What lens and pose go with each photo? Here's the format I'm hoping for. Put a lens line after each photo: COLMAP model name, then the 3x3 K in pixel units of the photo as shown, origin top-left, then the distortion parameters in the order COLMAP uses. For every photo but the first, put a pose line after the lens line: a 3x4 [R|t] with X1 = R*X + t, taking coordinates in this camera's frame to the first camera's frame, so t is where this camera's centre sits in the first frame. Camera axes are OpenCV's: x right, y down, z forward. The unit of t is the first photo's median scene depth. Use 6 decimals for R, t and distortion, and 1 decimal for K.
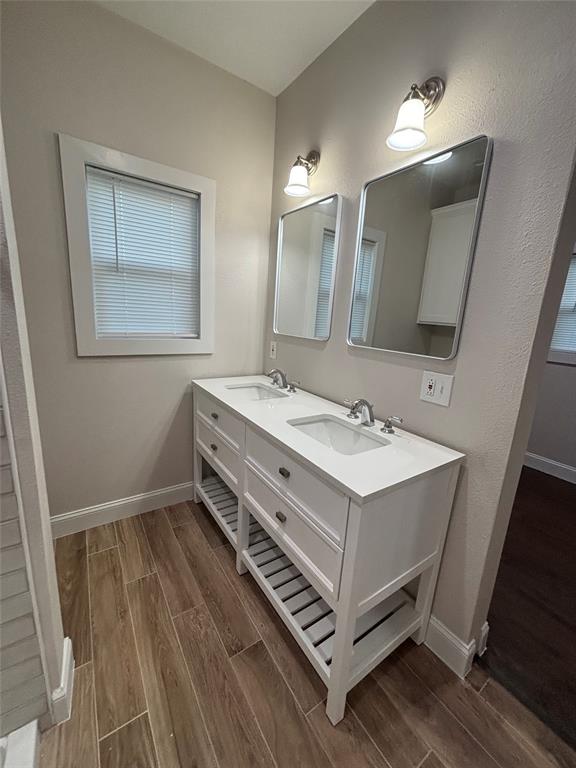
lens RADIAL K [[310.0, 0, 288.0], [0, 310.0, 384.0], [0, 0, 1]] dist [0.001778, 0.000381]
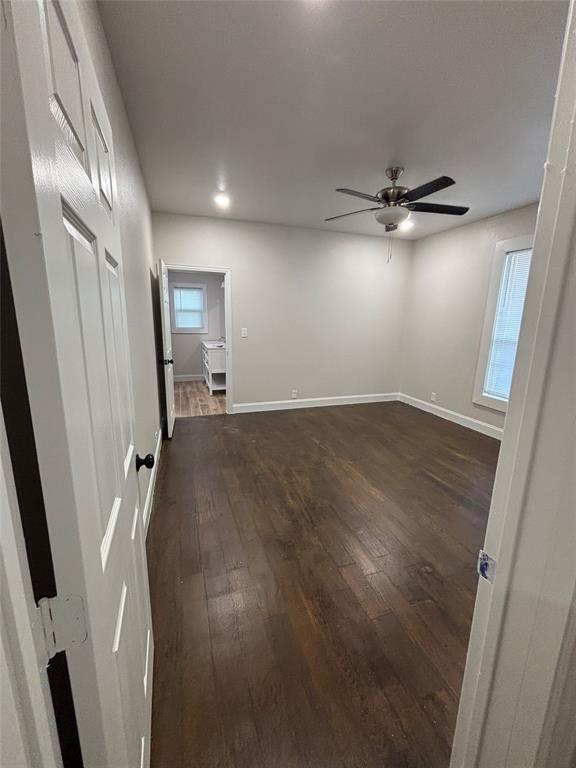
lens RADIAL K [[308.6, 0, 288.0], [0, 308.6, 384.0], [0, 0, 1]] dist [-0.002996, 0.000231]
pose [[0.963929, 0.005772, -0.266098, 2.066802], [-0.015098, 0.999341, -0.033017, 0.758580], [0.265732, 0.035843, 0.963380, -2.714622]]
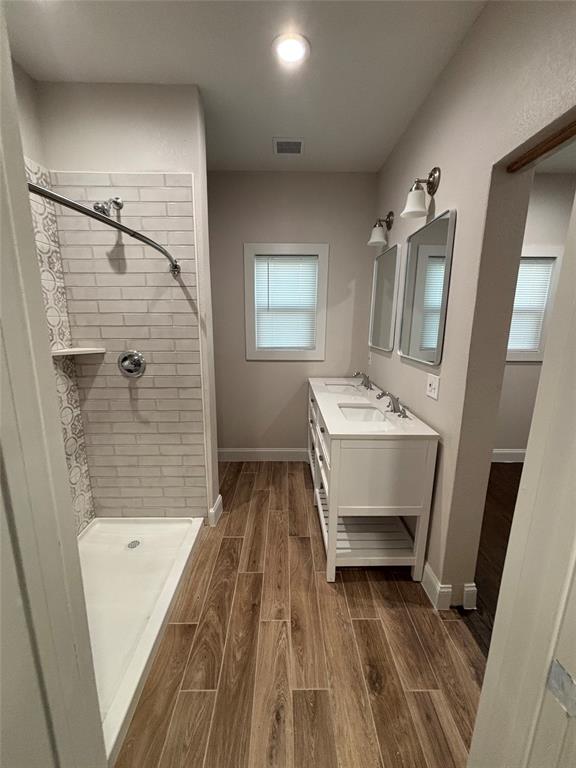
lens RADIAL K [[308.6, 0, 288.0], [0, 308.6, 384.0], [0, 0, 1]] dist [-0.002996, 0.000231]
pose [[0.830870, 0.057948, -0.553442, 0.597866], [-0.080987, 0.996566, -0.017239, 0.069581], [0.550542, 0.059145, 0.832709, -0.396513]]
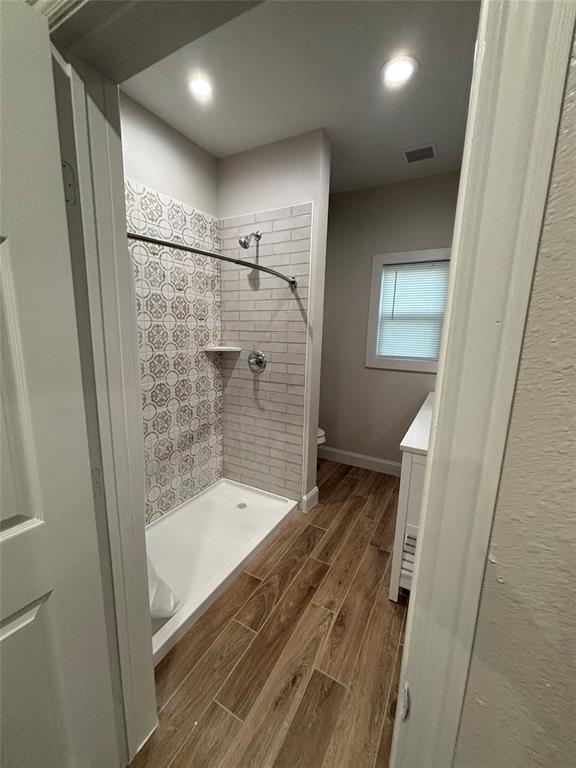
lens RADIAL K [[308.6, 0, 288.0], [0, 308.6, 384.0], [0, 0, 1]] dist [-0.002996, 0.000231]
pose [[0.445507, 0.115871, -0.887749, 0.868217], [-0.197071, 0.979960, 0.029008, 0.053868], [0.873319, 0.162026, 0.459414, -0.260885]]
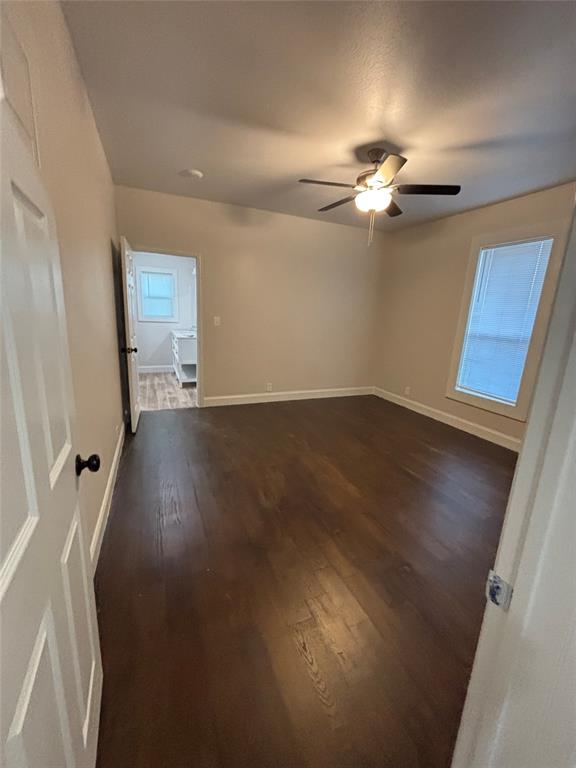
lens RADIAL K [[308.6, 0, 288.0], [0, 308.6, 384.0], [0, 0, 1]] dist [-0.002996, 0.000231]
pose [[0.982425, 0.020950, -0.185478, 2.038534], [-0.024045, 0.999606, -0.014451, 0.767059], [0.185102, 0.018657, 0.982542, -2.604246]]
